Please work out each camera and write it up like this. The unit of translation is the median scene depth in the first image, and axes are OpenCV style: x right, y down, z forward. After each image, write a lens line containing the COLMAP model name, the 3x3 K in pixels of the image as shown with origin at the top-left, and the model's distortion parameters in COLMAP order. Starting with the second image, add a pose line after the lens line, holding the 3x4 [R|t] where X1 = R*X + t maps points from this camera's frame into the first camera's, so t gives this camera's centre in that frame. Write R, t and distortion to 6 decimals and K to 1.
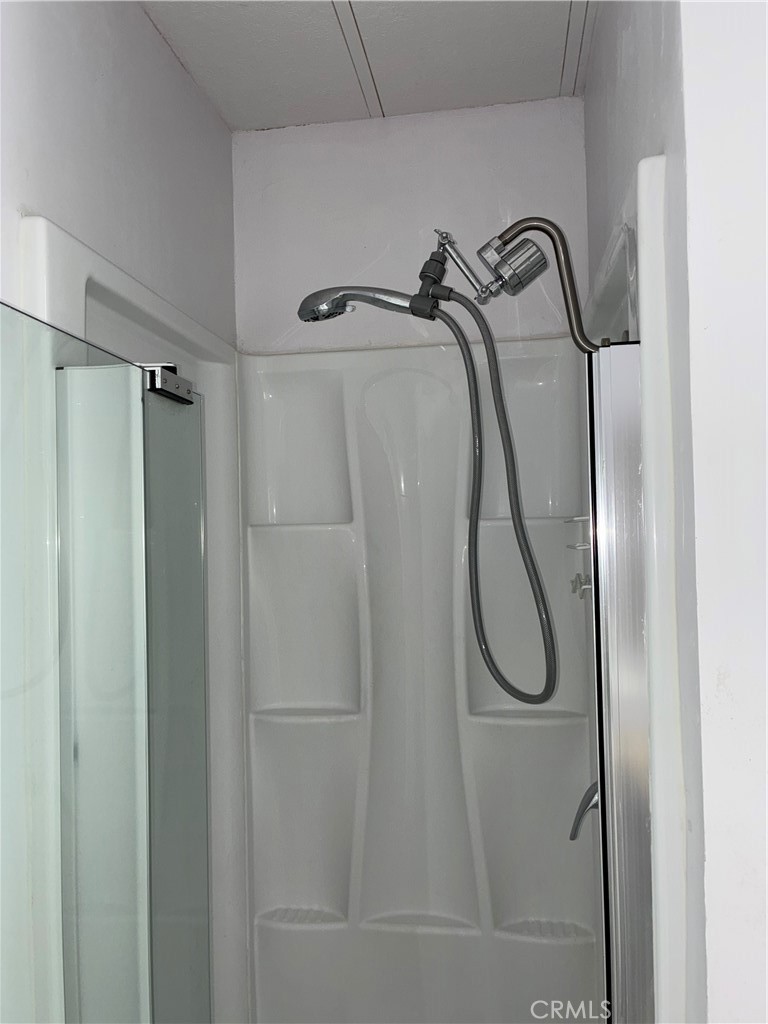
lens RADIAL K [[780.3, 0, 381.7], [0, 780.3, 516.6], [0, 0, 1]] dist [0.061579, -0.114312]
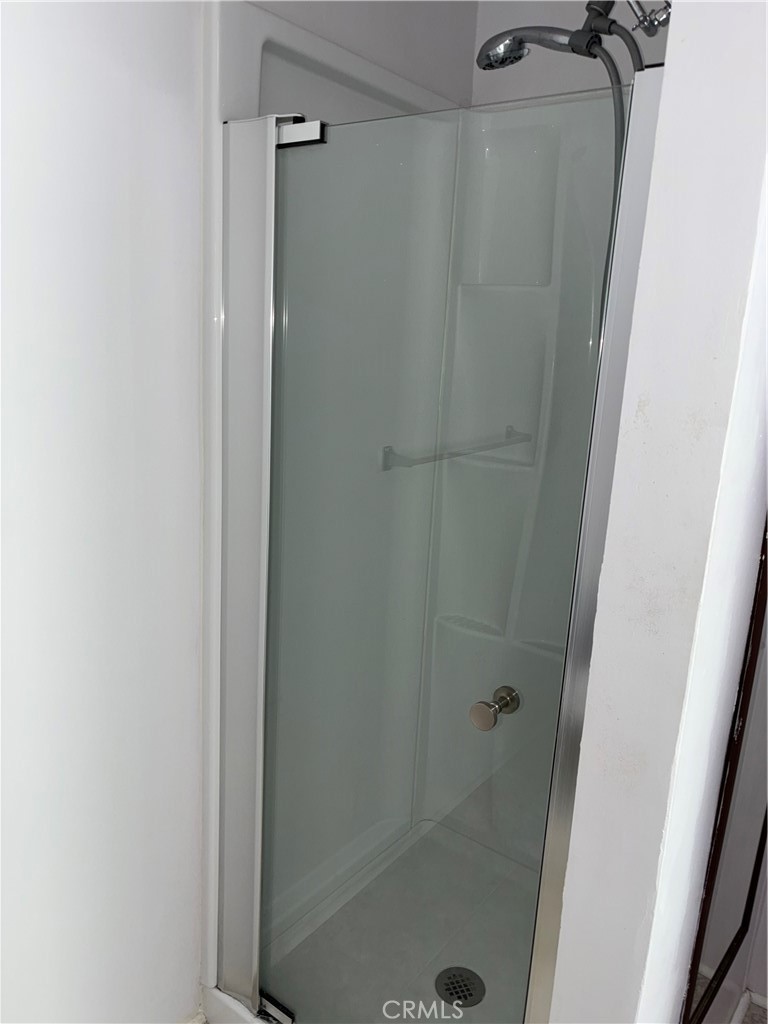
lens RADIAL K [[780.3, 0, 381.7], [0, 780.3, 516.6], [0, 0, 1]] dist [0.061579, -0.114312]
pose [[0.879045, 0.177348, -0.442525, 0.361254], [-0.059923, 0.961973, 0.266492, 0.050788], [0.472959, -0.207741, 0.856244, -0.068486]]
